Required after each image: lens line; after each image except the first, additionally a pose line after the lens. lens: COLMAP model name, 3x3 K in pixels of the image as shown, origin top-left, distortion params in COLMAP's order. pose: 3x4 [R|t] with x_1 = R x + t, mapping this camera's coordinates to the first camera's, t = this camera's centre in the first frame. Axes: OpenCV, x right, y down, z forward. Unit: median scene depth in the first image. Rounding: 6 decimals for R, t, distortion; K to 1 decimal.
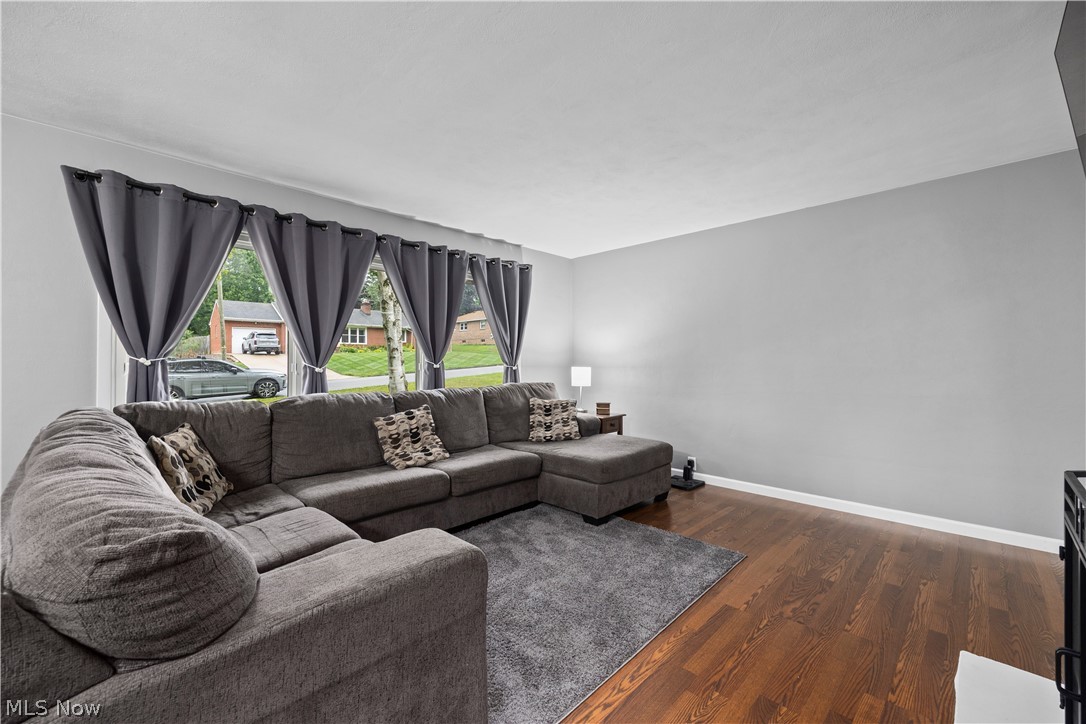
lens RADIAL K [[426.2, 0, 547.5], [0, 426.2, 362.3], [0, 0, 1]] dist [0.008939, 0.000310]
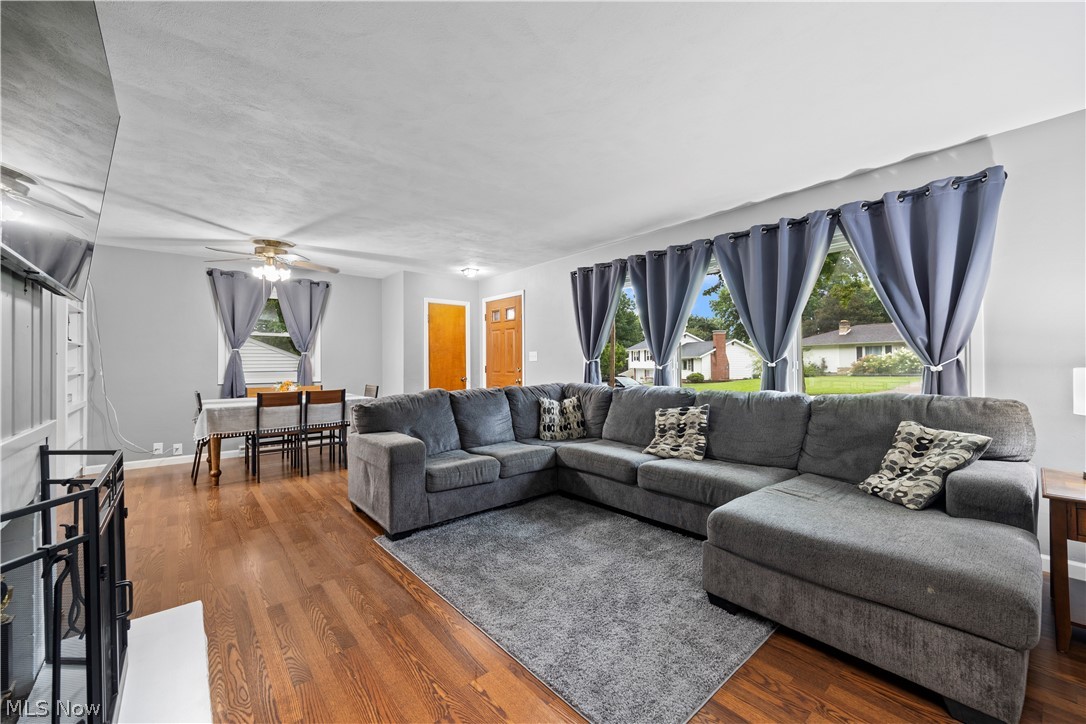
lens RADIAL K [[426.2, 0, 547.2], [0, 426.2, 362.8], [0, 0, 1]] dist [0.008939, 0.000310]
pose [[-0.067357, -0.001645, -0.997728, 0.740664], [0.008543, 0.999961, -0.002226, 0.003994], [0.997692, -0.008674, -0.067340, 0.725986]]
